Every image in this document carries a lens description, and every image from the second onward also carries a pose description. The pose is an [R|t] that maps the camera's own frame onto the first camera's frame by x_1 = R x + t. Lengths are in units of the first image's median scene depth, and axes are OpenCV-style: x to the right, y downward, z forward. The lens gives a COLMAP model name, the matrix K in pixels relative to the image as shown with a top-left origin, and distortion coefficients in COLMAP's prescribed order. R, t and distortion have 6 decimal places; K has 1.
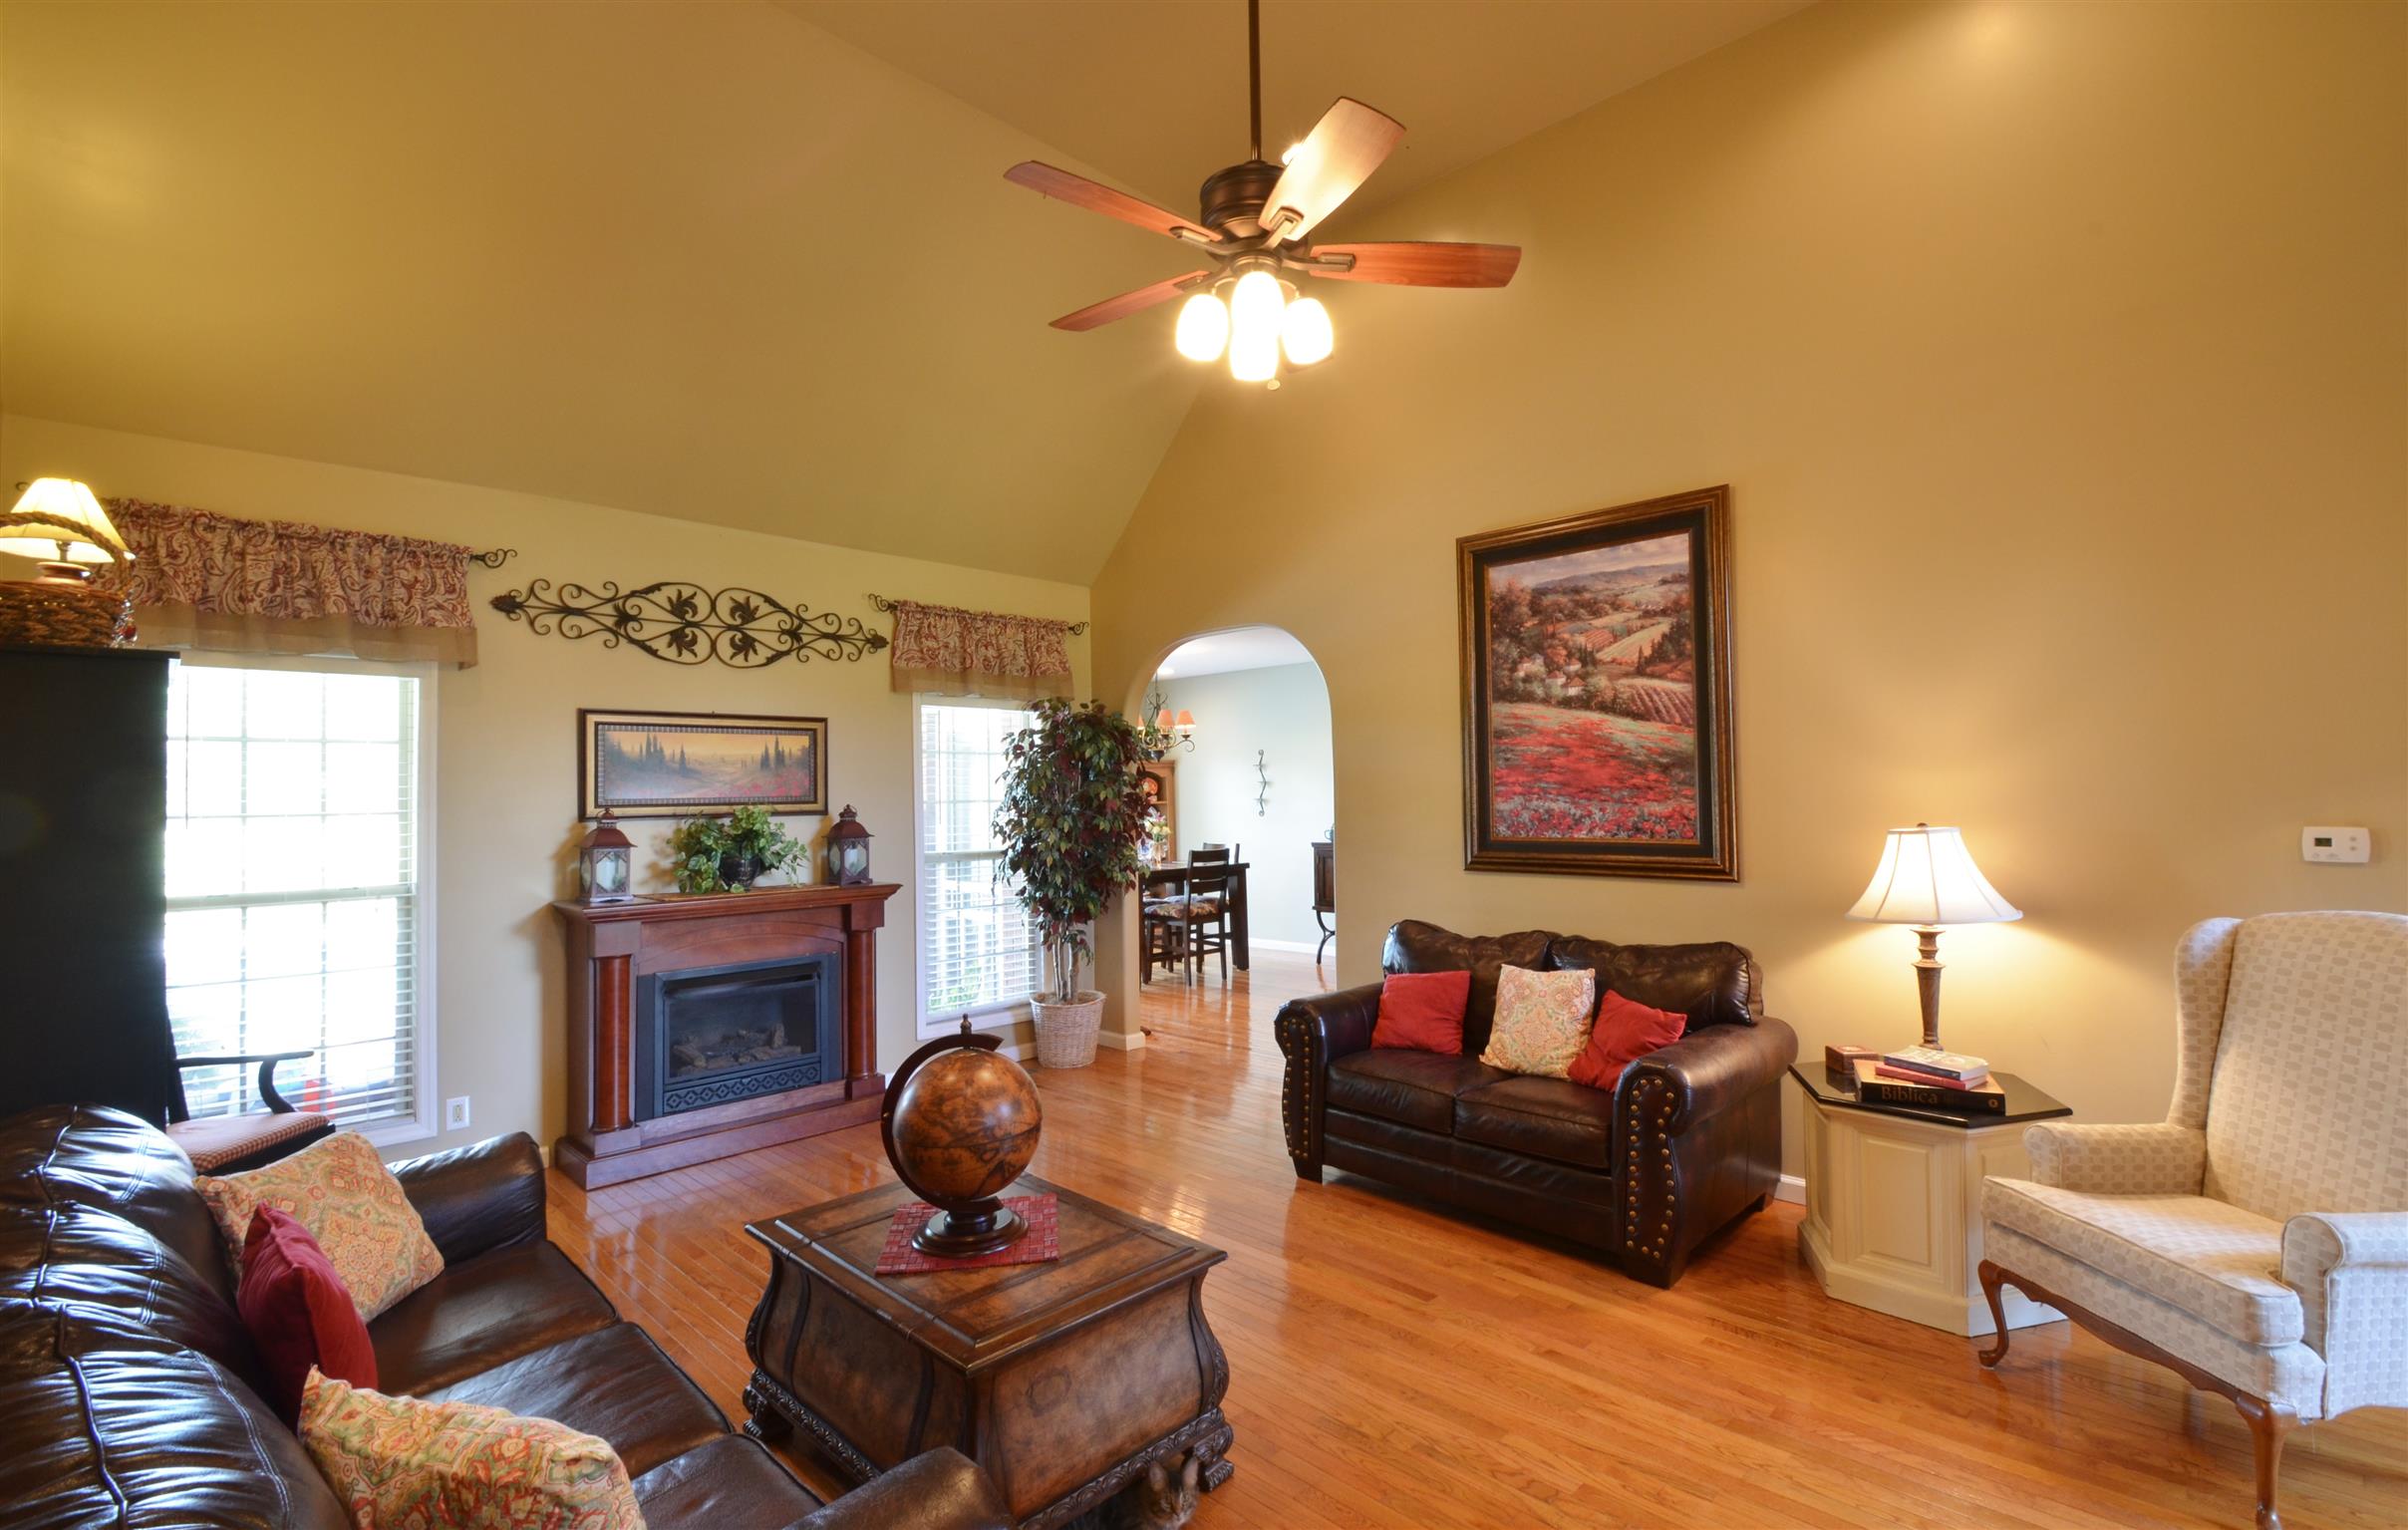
lens RADIAL K [[1080.7, 0, 1256.6], [0, 1080.7, 764.7], [0, 0, 1]] dist [0.001095, -0.000002]
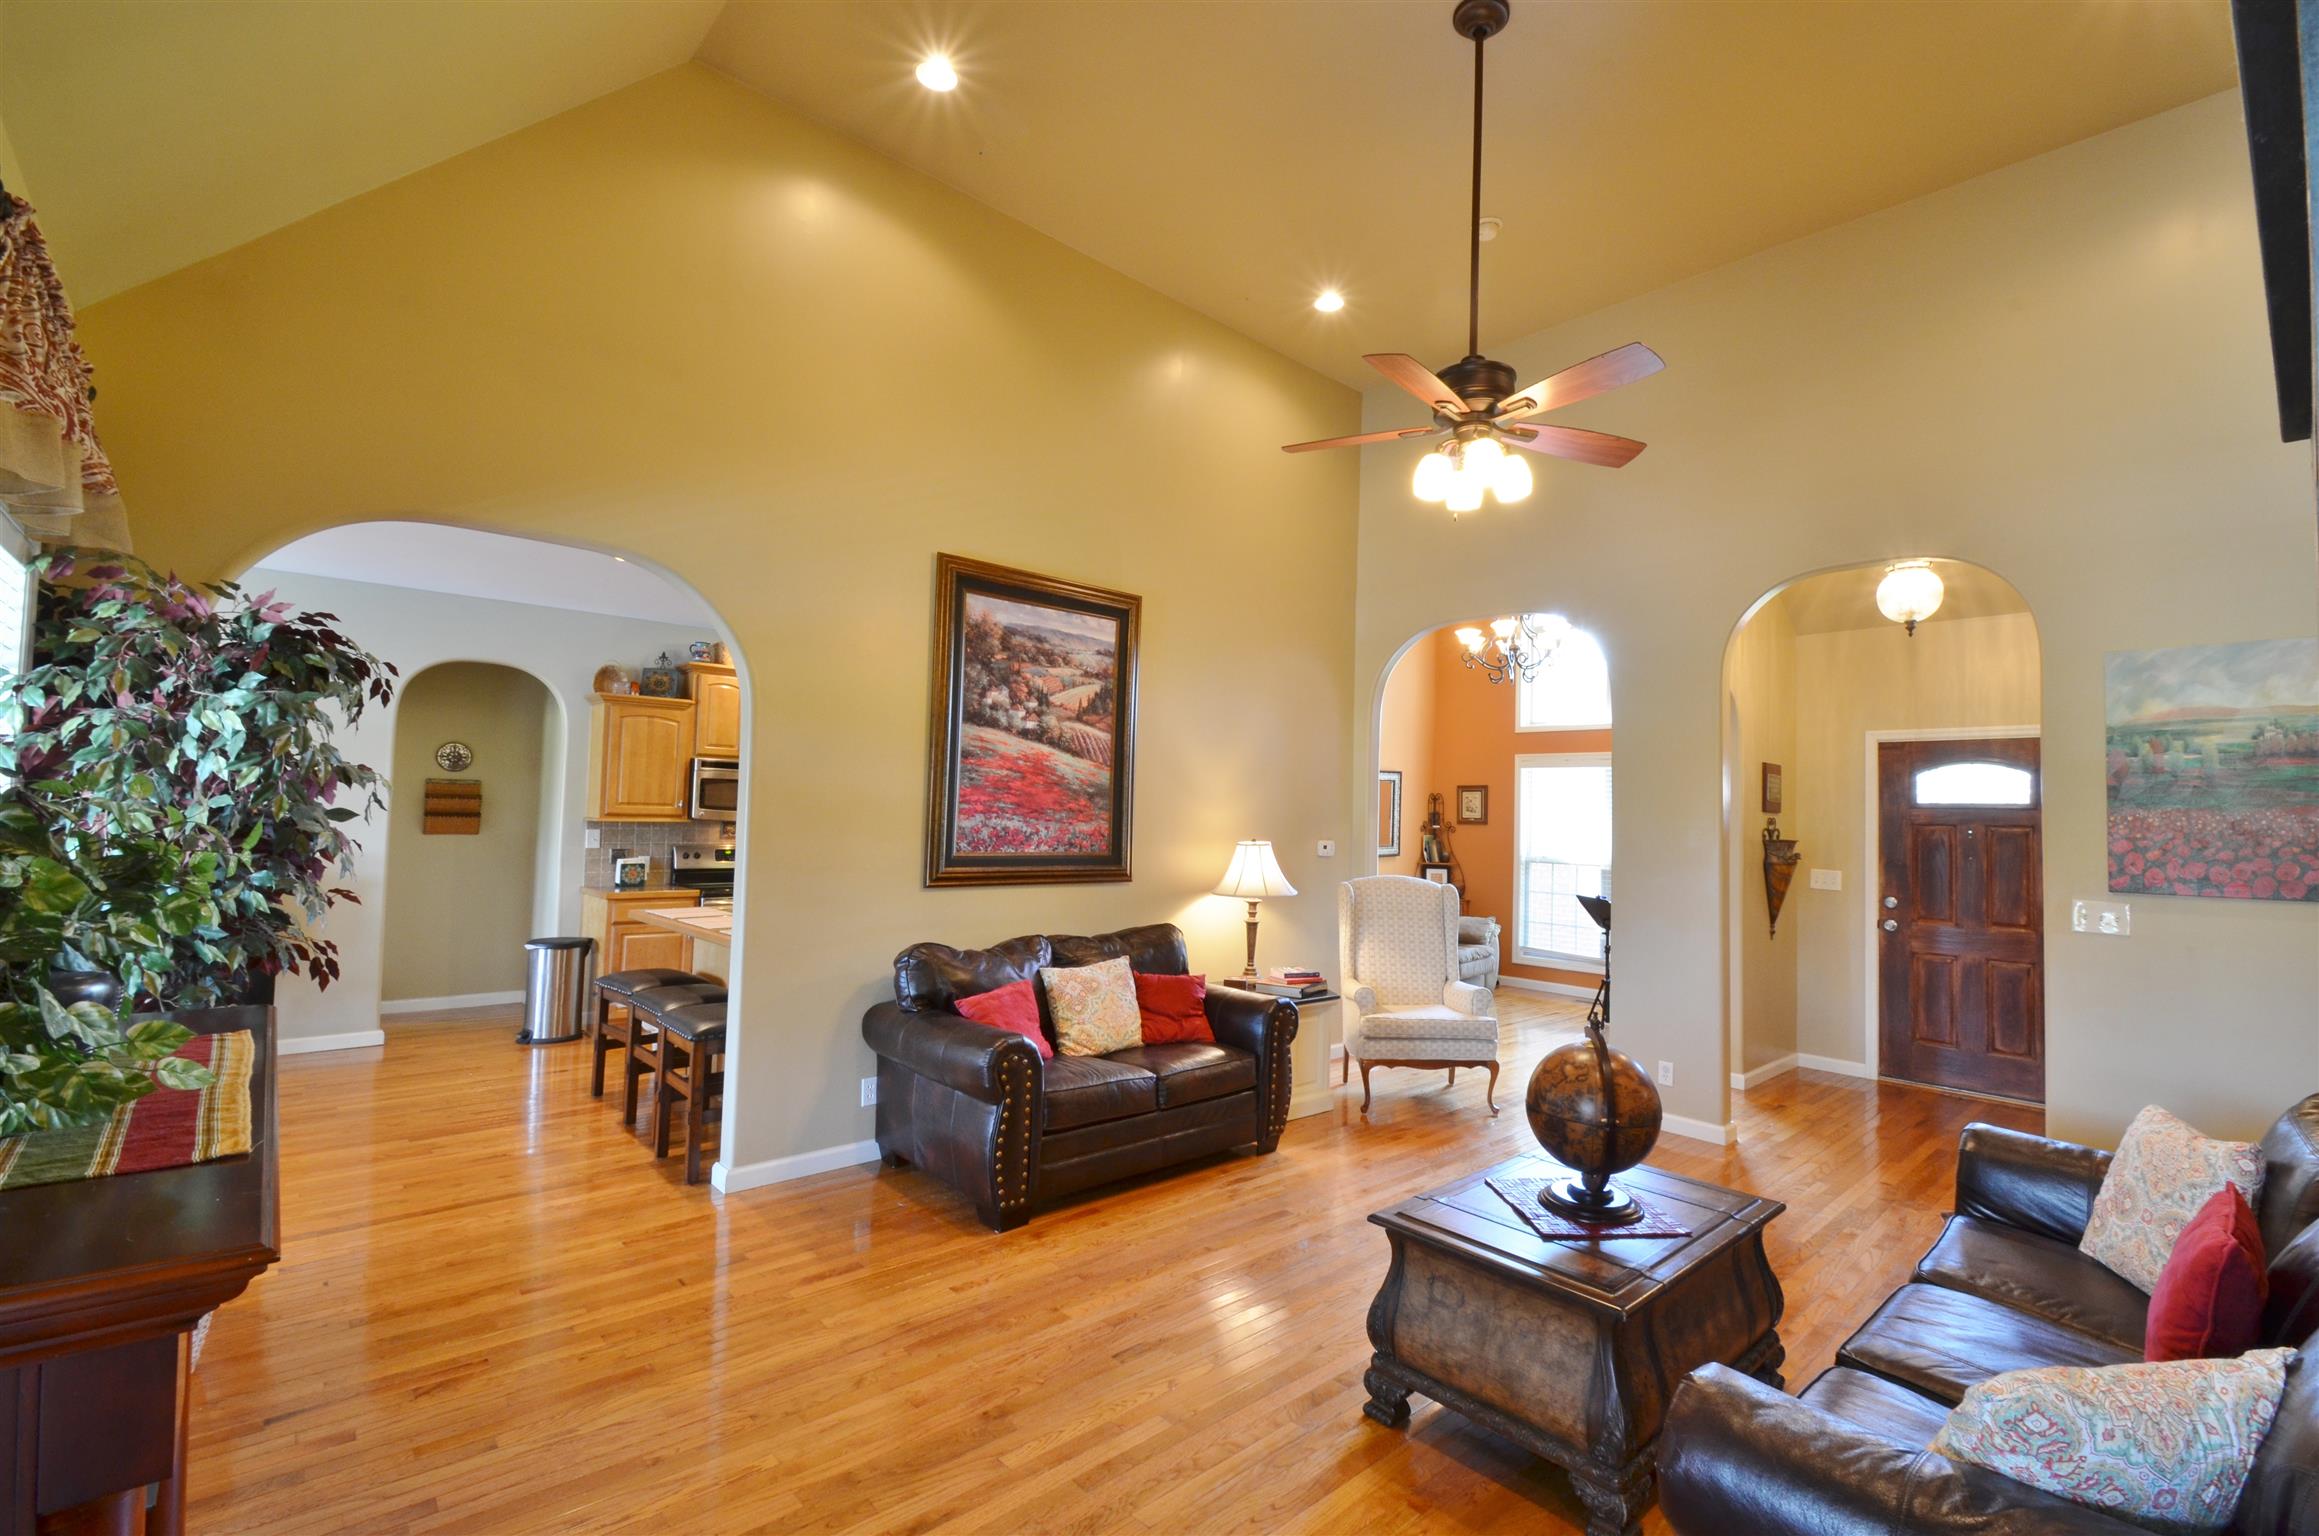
lens RADIAL K [[1012.4, 0, 1192.3], [0, 1012.4, 770.4], [0, 0, 1]] dist [0.027321, -0.024970]
pose [[0.069349, 0.062287, 0.995646, -0.776948], [-0.053793, 0.996830, -0.058615, 0.034965], [-0.996141, -0.049494, 0.072480, 0.756582]]
